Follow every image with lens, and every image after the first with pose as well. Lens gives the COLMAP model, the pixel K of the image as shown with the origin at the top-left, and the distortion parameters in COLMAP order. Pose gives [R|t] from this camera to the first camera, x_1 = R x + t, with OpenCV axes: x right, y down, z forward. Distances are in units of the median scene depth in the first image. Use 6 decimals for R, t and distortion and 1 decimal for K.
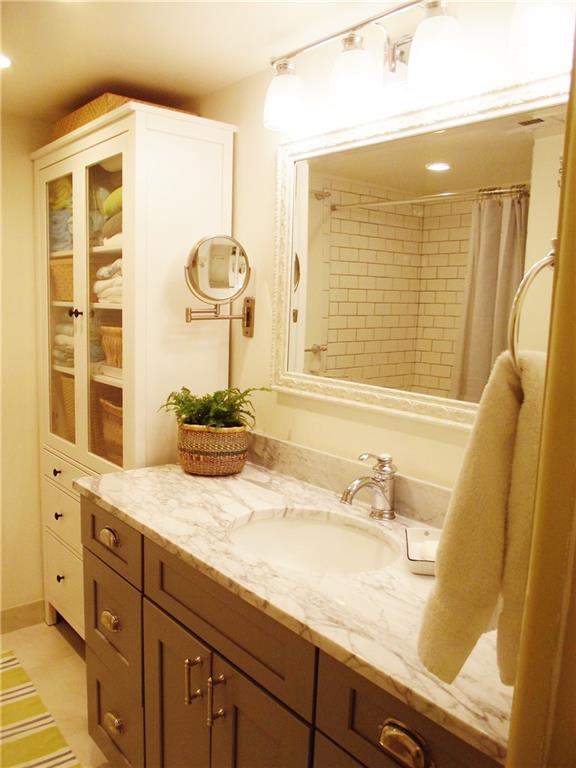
lens RADIAL K [[639.3, 0, 287.7], [0, 639.3, 393.7], [0, 0, 1]] dist [-0.059238, 0.000488]
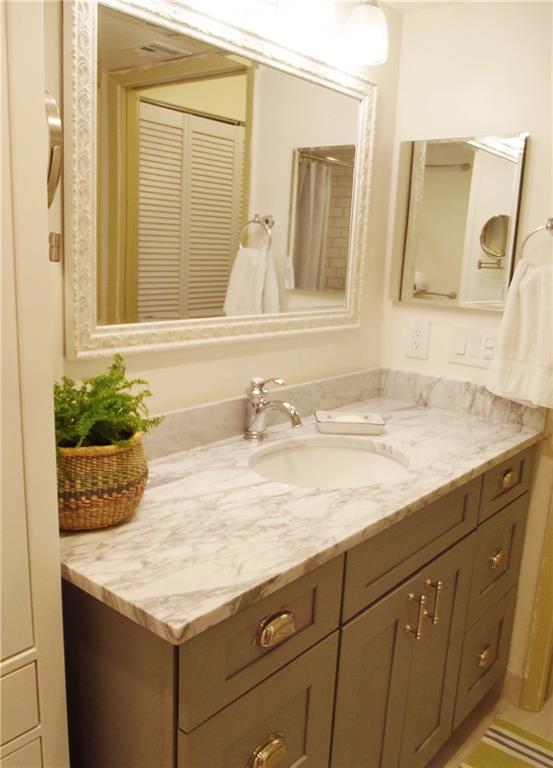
lens RADIAL K [[668.4, 0, 276.5], [0, 668.4, 384.0], [0, 0, 1]] dist [-0.037200, 0.005369]
pose [[-0.189884, -0.237662, 0.952607, -0.764051], [0.085814, 0.962529, 0.257243, -0.148753], [-0.978049, 0.130594, -0.162374, 0.985519]]
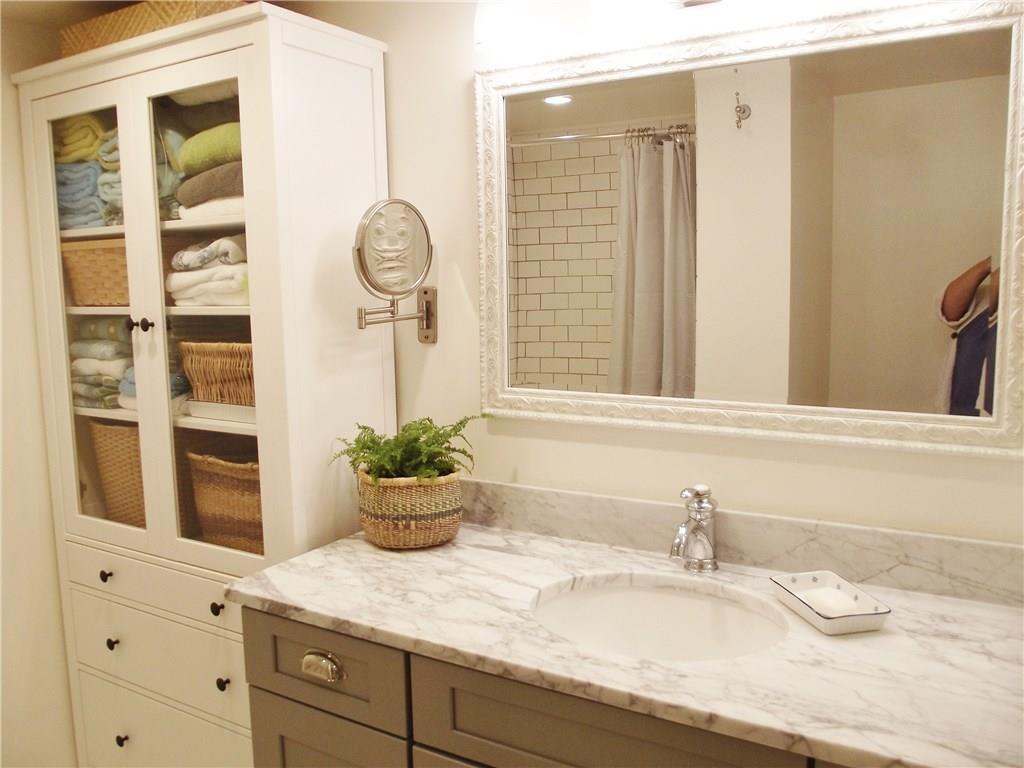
lens RADIAL K [[851.1, 0, 512.0], [0, 851.1, 384.0], [0, 0, 1]] dist [-0.066507, 0.033582]
pose [[0.942924, -0.090812, 0.320386, -0.319002], [0.094739, 0.995496, 0.003344, -0.043607], [-0.319247, 0.027200, 0.947281, 0.097774]]
